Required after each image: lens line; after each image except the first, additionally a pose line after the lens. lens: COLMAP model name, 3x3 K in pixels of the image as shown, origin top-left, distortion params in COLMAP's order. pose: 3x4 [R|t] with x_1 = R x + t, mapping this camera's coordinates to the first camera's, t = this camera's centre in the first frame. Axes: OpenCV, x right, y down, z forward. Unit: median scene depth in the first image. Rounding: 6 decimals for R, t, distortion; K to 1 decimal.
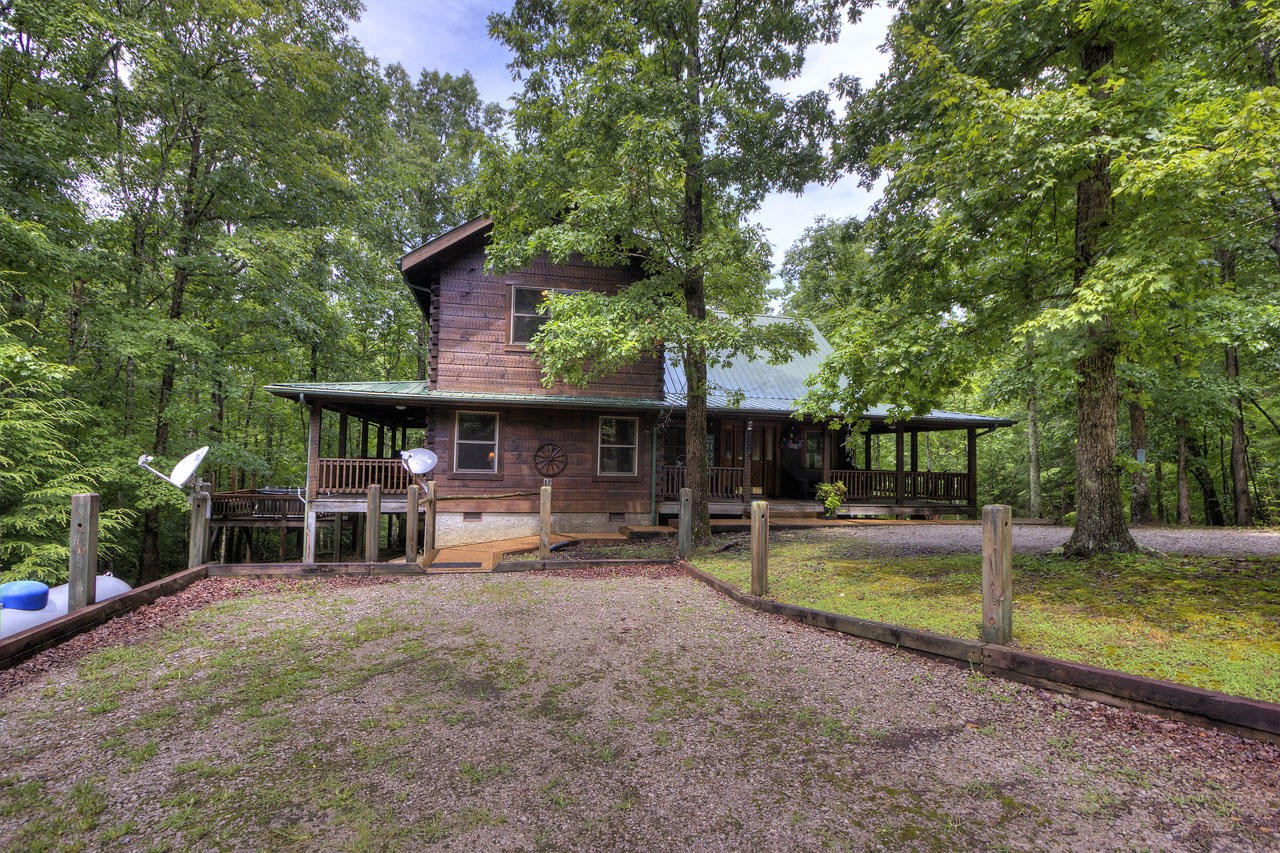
lens RADIAL K [[585.5, 0, 639.0], [0, 585.5, 432.7], [0, 0, 1]] dist [-0.014241, -0.000068]
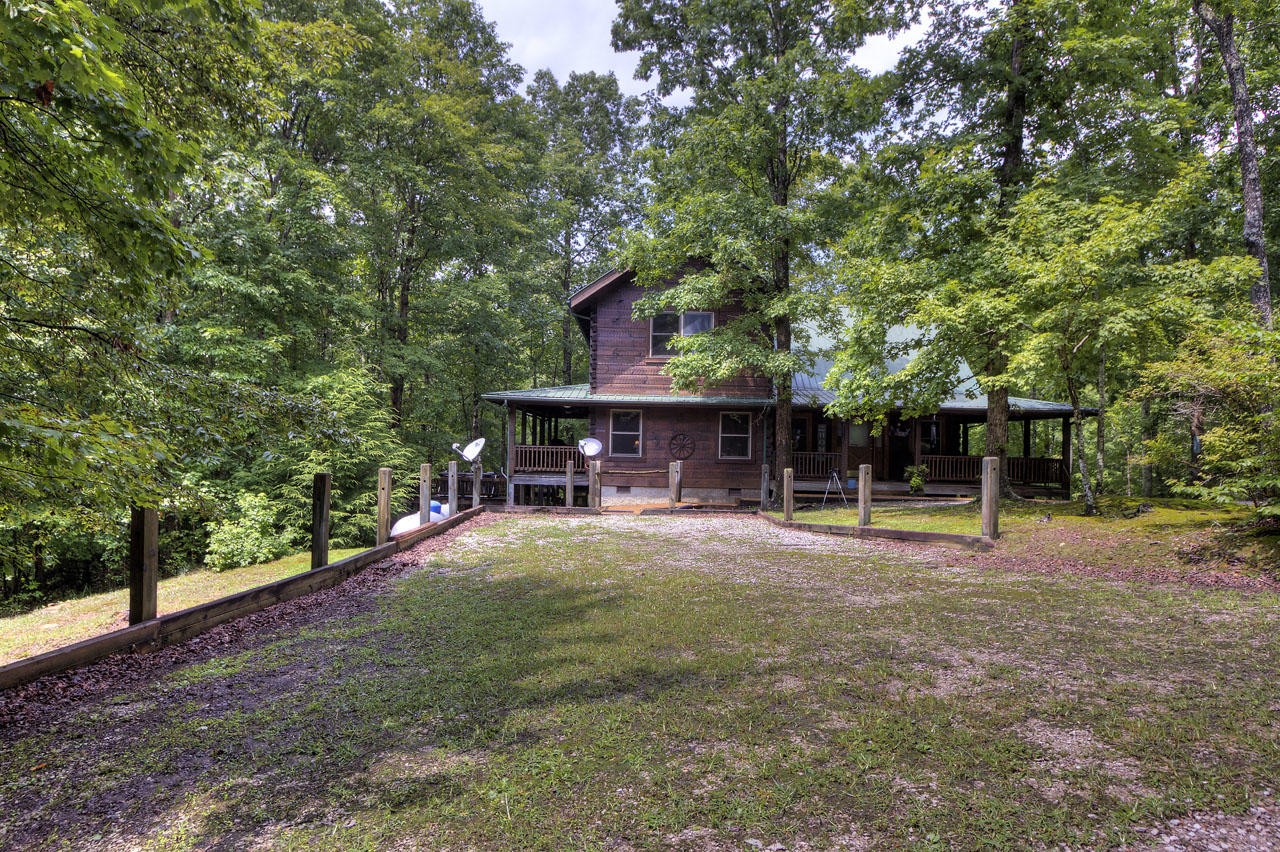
lens RADIAL K [[641.5, 0, 633.0], [0, 641.5, 433.2], [0, 0, 1]] dist [-0.017538, 0.000410]
pose [[0.969177, -0.006393, -0.246283, 0.099956], [0.012163, 0.999686, 0.021911, -0.016200], [0.246066, -0.024231, 0.968950, -0.419606]]
